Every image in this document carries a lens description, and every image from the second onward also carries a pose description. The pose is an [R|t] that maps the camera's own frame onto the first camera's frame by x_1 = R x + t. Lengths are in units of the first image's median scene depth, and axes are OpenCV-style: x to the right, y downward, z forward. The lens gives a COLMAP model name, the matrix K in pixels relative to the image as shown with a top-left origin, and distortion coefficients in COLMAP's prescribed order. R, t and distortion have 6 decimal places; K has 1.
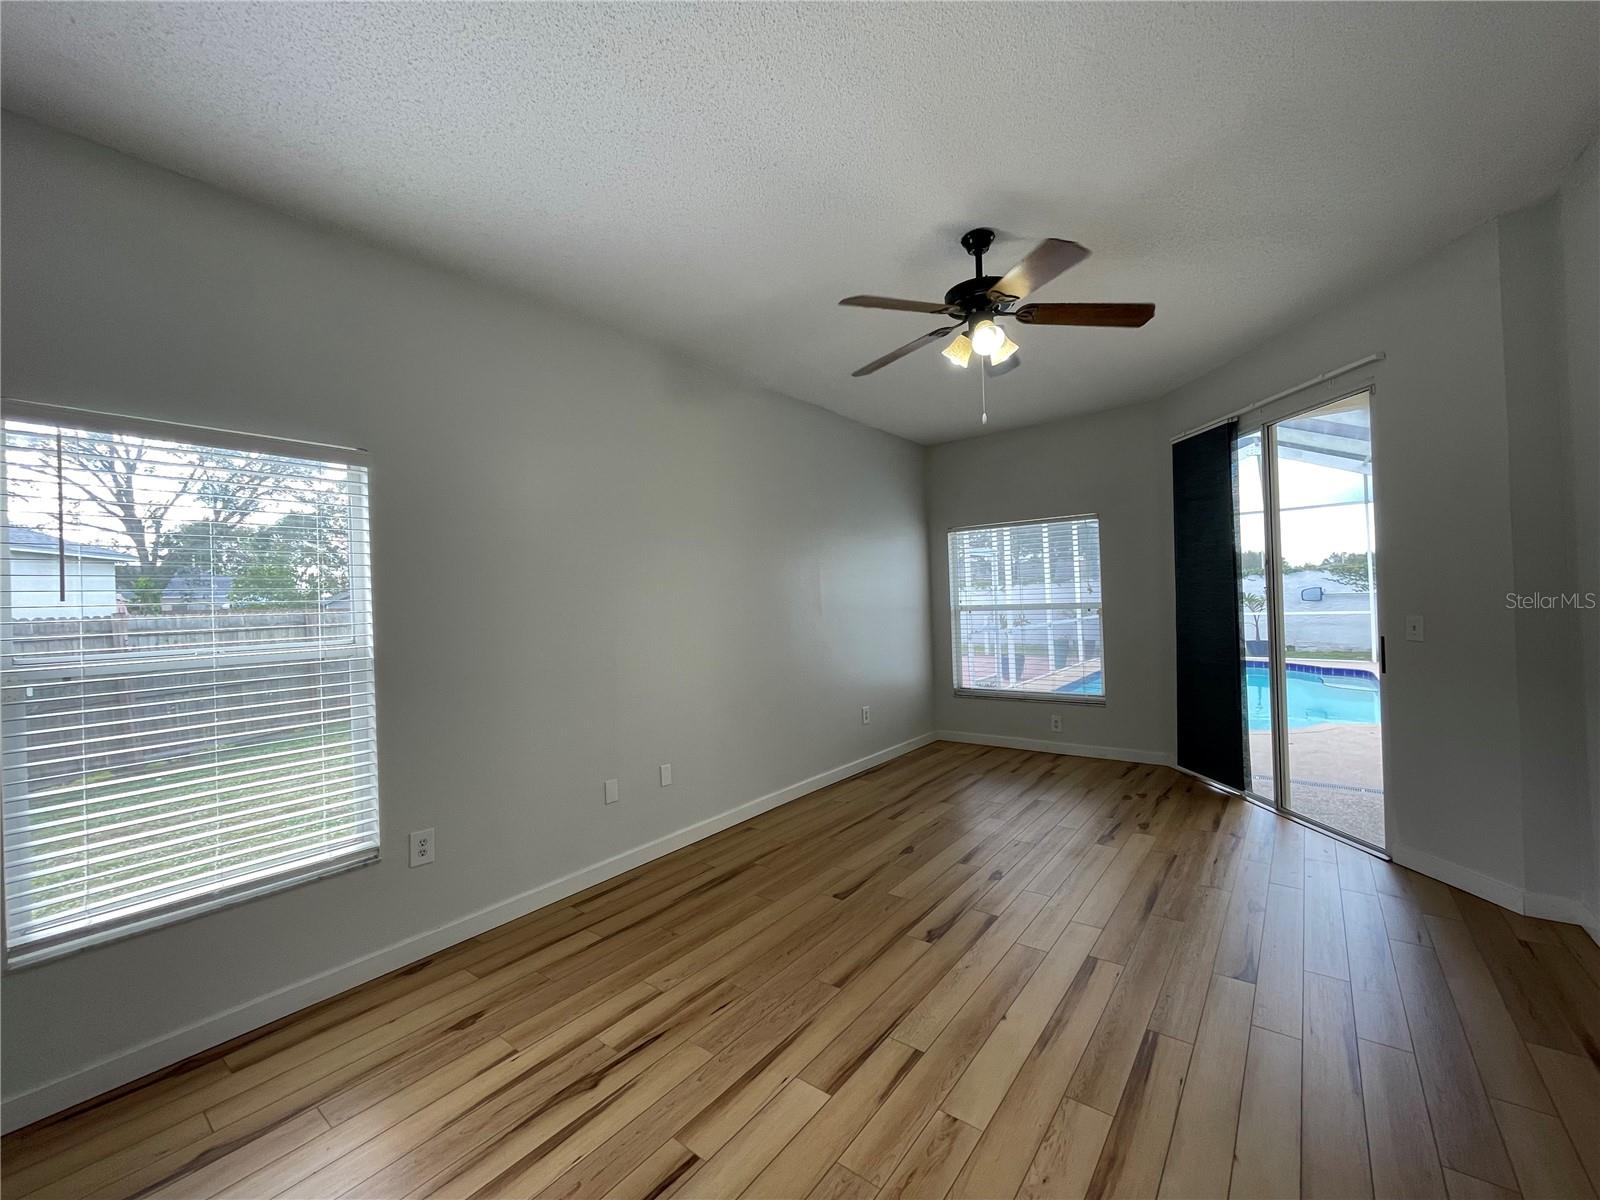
lens RADIAL K [[648.8, 0, 798.5], [0, 648.8, 597.1], [0, 0, 1]] dist [-0.002275, -0.000344]
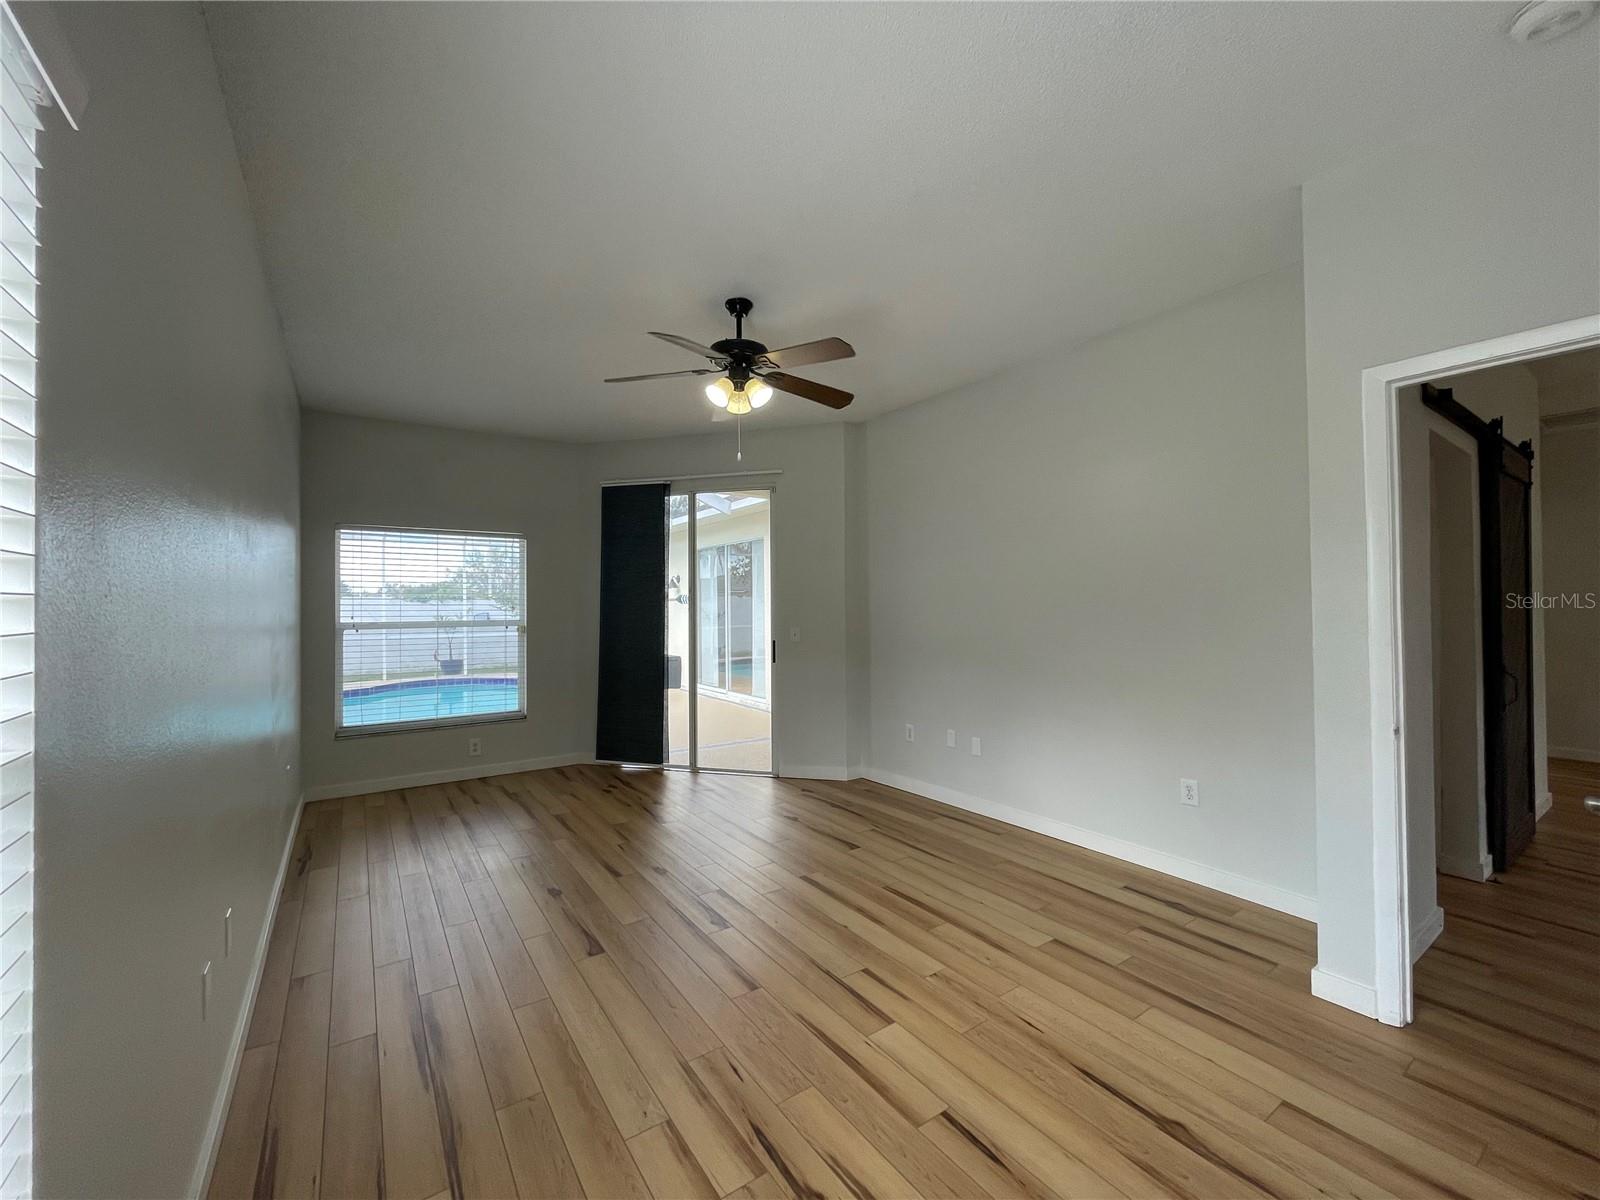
lens RADIAL K [[648.8, 0, 798.5], [0, 648.8, 597.1], [0, 0, 1]] dist [-0.002275, -0.000344]
pose [[0.298122, 0.046822, 0.953379, -0.512017], [-0.008435, 0.998886, -0.046420, 0.021229], [-0.954490, 0.005797, 0.298185, 0.355146]]
